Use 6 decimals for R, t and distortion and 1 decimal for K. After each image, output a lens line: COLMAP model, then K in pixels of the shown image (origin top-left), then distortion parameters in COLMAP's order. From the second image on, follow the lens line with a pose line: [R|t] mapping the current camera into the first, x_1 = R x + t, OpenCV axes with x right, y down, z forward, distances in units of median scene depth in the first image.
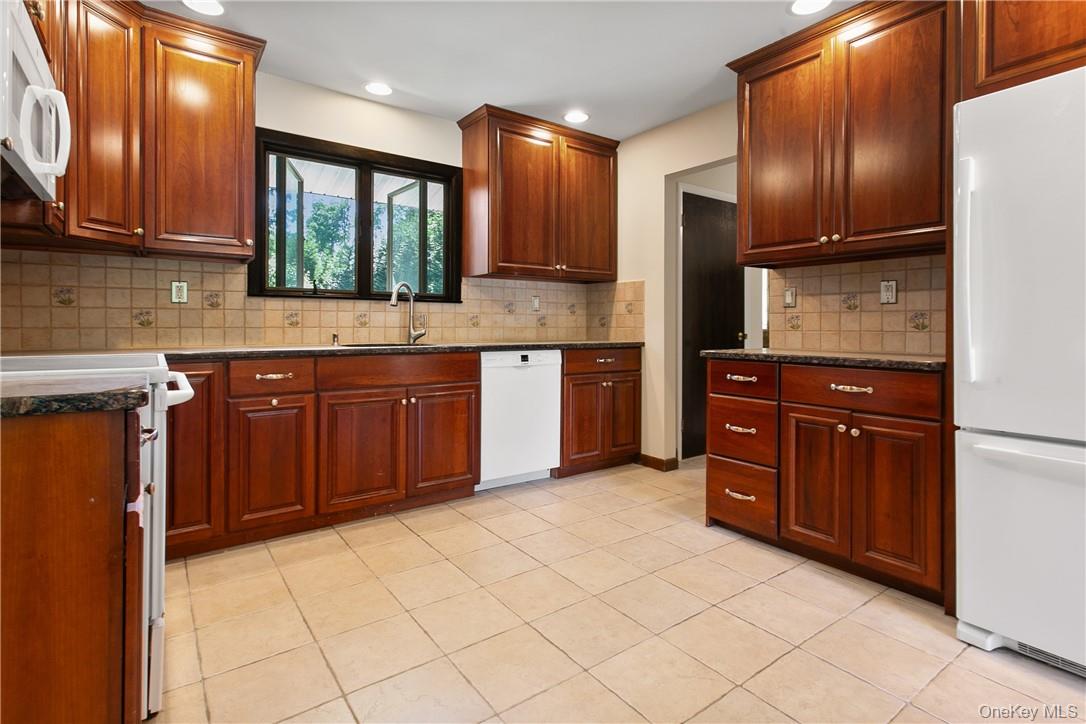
lens RADIAL K [[524.4, 0, 550.8], [0, 524.4, 323.8], [0, 0, 1]] dist [0.003130, 0.004266]
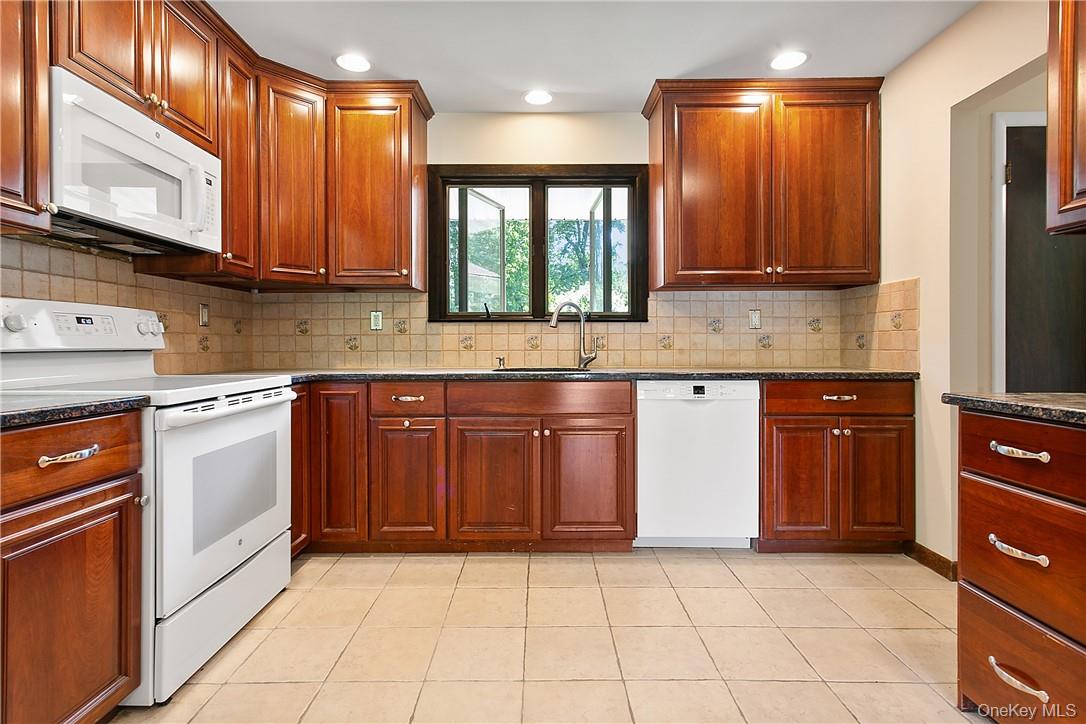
lens RADIAL K [[524.4, 0, 537.4], [0, 524.4, 345.7], [0, 0, 1]] dist [0.003130, 0.004266]
pose [[0.807410, -0.004392, -0.589975, 0.230561], [0.007232, 0.999971, 0.002454, -0.004486], [0.589947, -0.006248, 0.807418, 0.242625]]
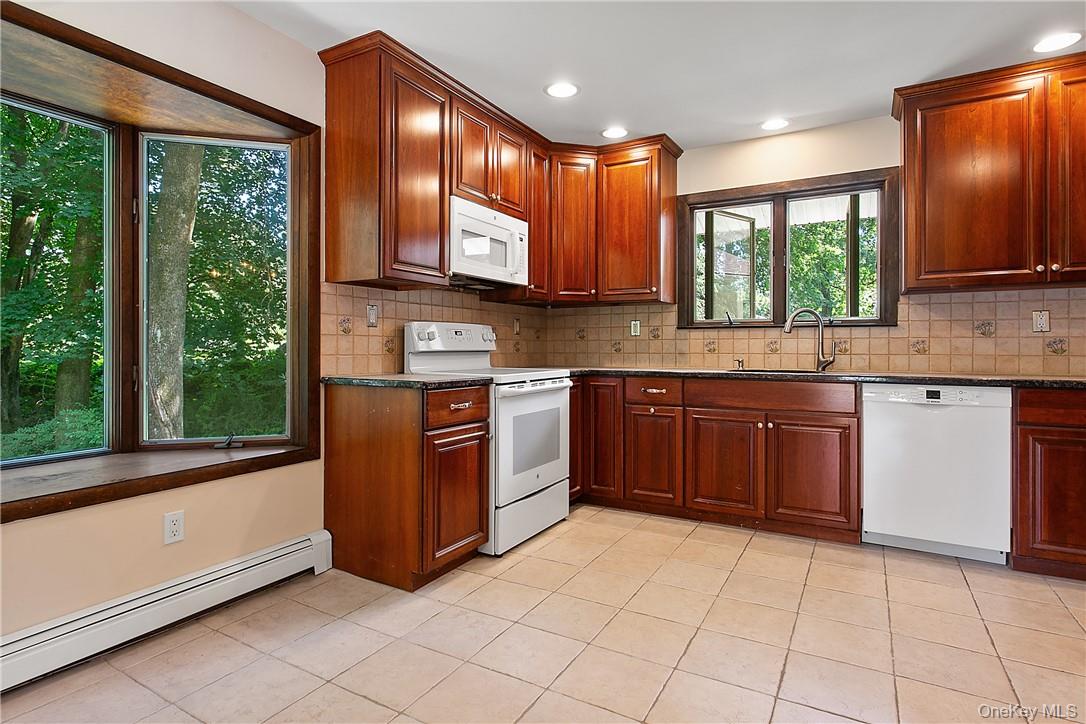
lens RADIAL K [[557.1, 0, 548.1], [0, 557.1, 347.3], [0, 0, 1]] dist [-0.004329, 0.004221]
pose [[0.424193, -0.002918, -0.905567, 0.490302], [0.002870, 0.999994, -0.001878, -0.005910], [0.905567, -0.001803, 0.424198, 0.129814]]
